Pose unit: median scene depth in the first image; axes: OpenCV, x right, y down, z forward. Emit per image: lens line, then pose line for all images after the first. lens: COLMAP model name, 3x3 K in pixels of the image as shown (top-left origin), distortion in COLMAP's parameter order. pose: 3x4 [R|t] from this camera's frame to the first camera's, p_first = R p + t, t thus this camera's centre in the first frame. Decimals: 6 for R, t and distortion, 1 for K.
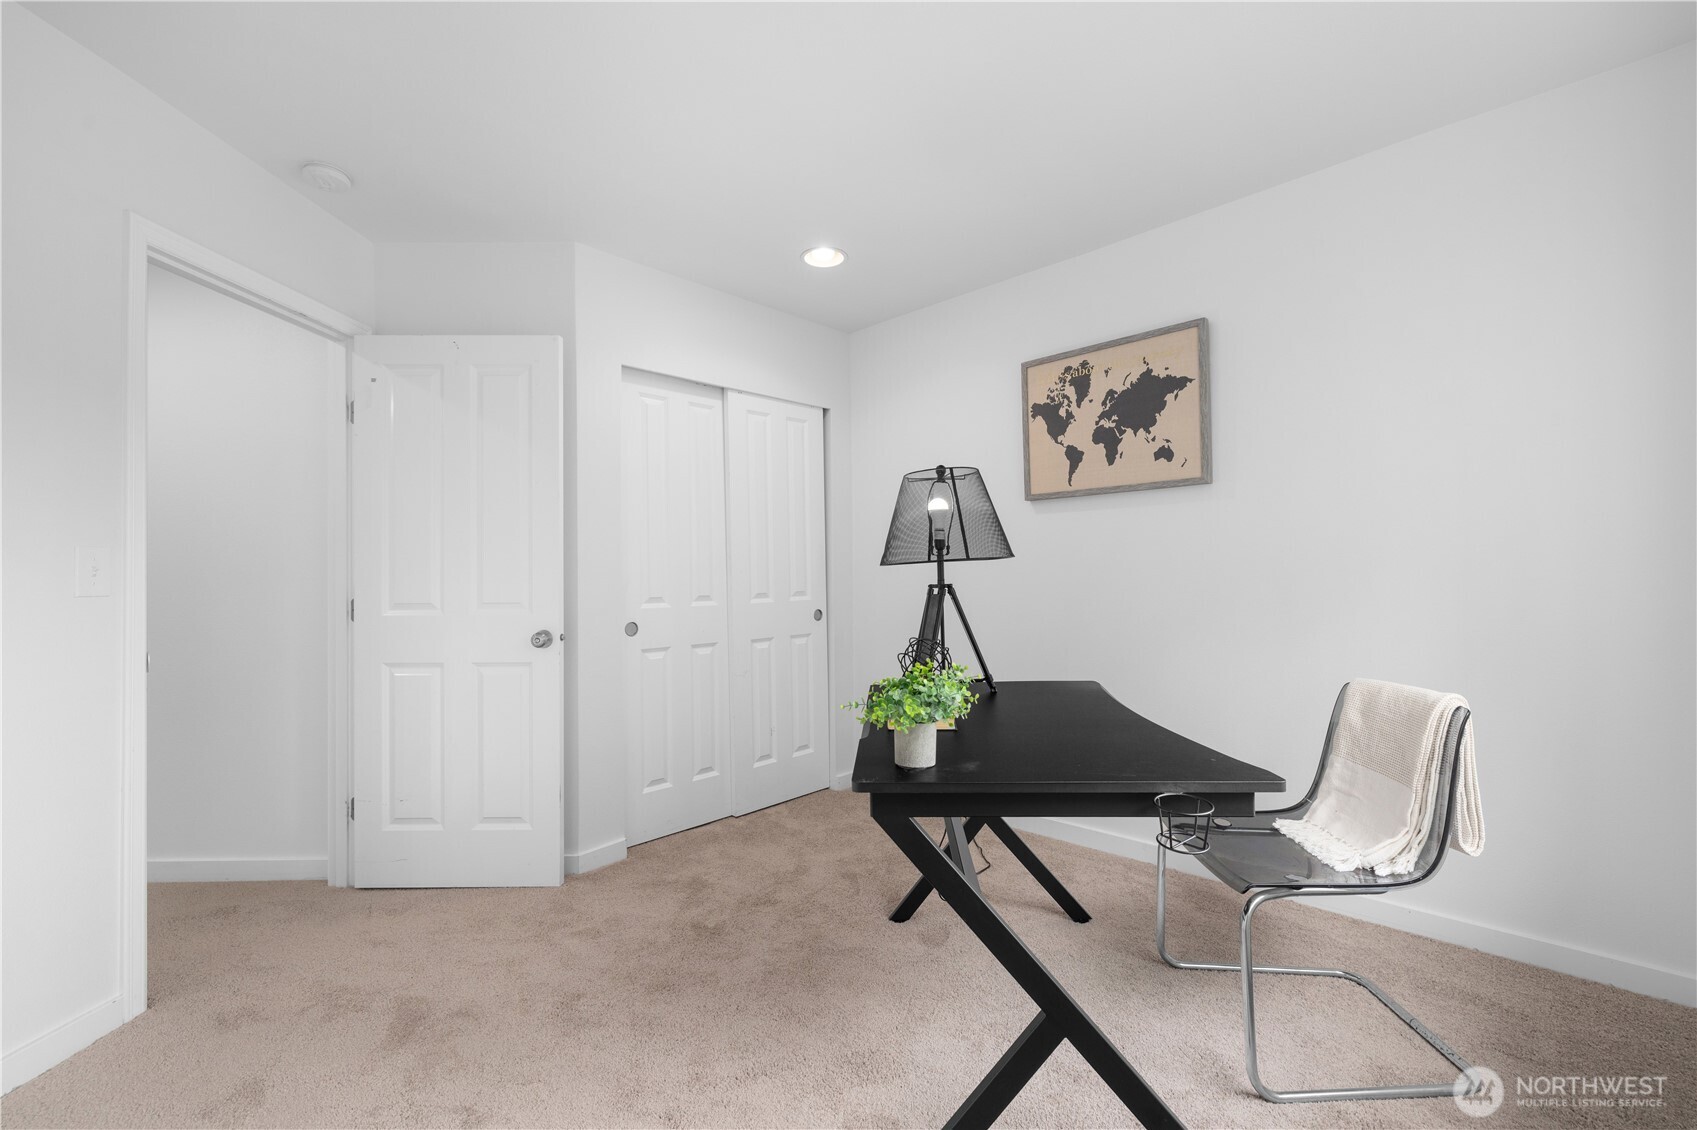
lens RADIAL K [[722.6, 0, 850.7], [0, 722.6, 572.1], [0, 0, 1]] dist [0.000265, 0.000025]
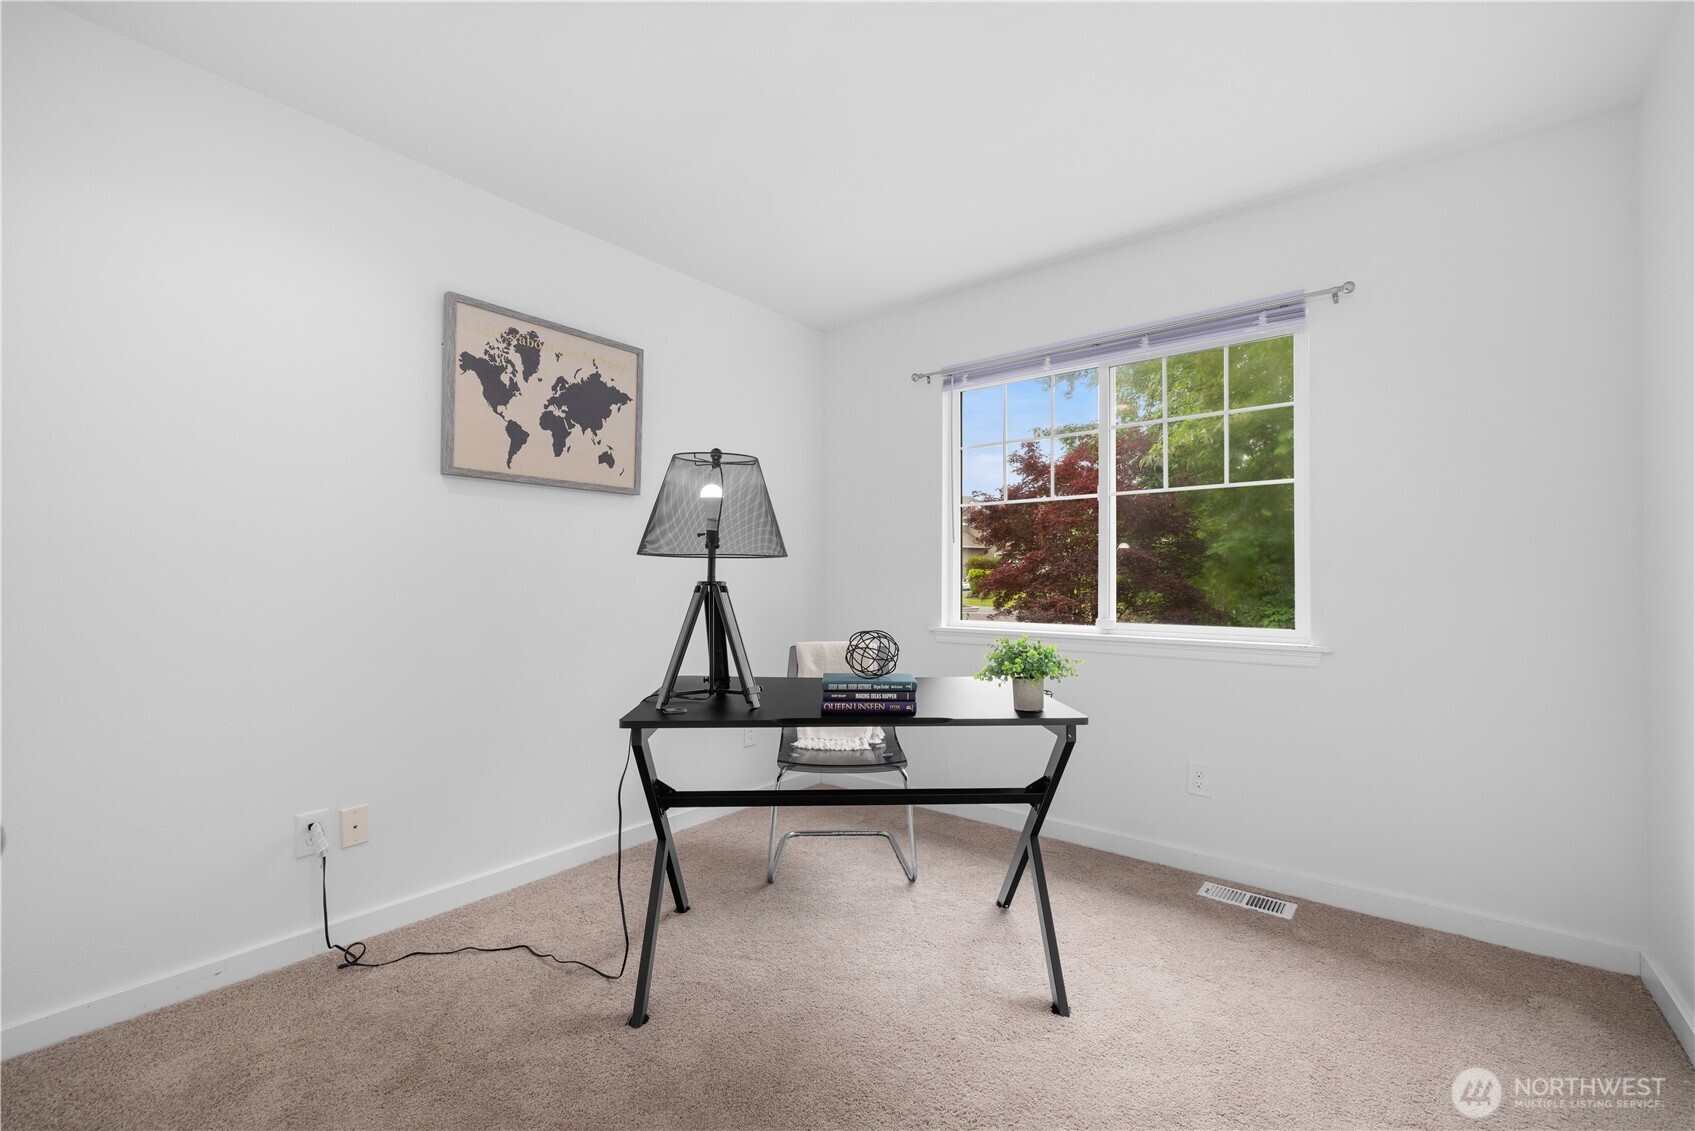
lens RADIAL K [[721.8, 0, 850.4], [0, 721.8, 564.0], [0, 0, 1]] dist [0.000265, 0.000025]
pose [[-0.113574, 0.032943, 0.992983, -0.604748], [-0.011660, 0.999337, -0.034487, 0.018295], [-0.993461, -0.015495, -0.113115, 0.729464]]
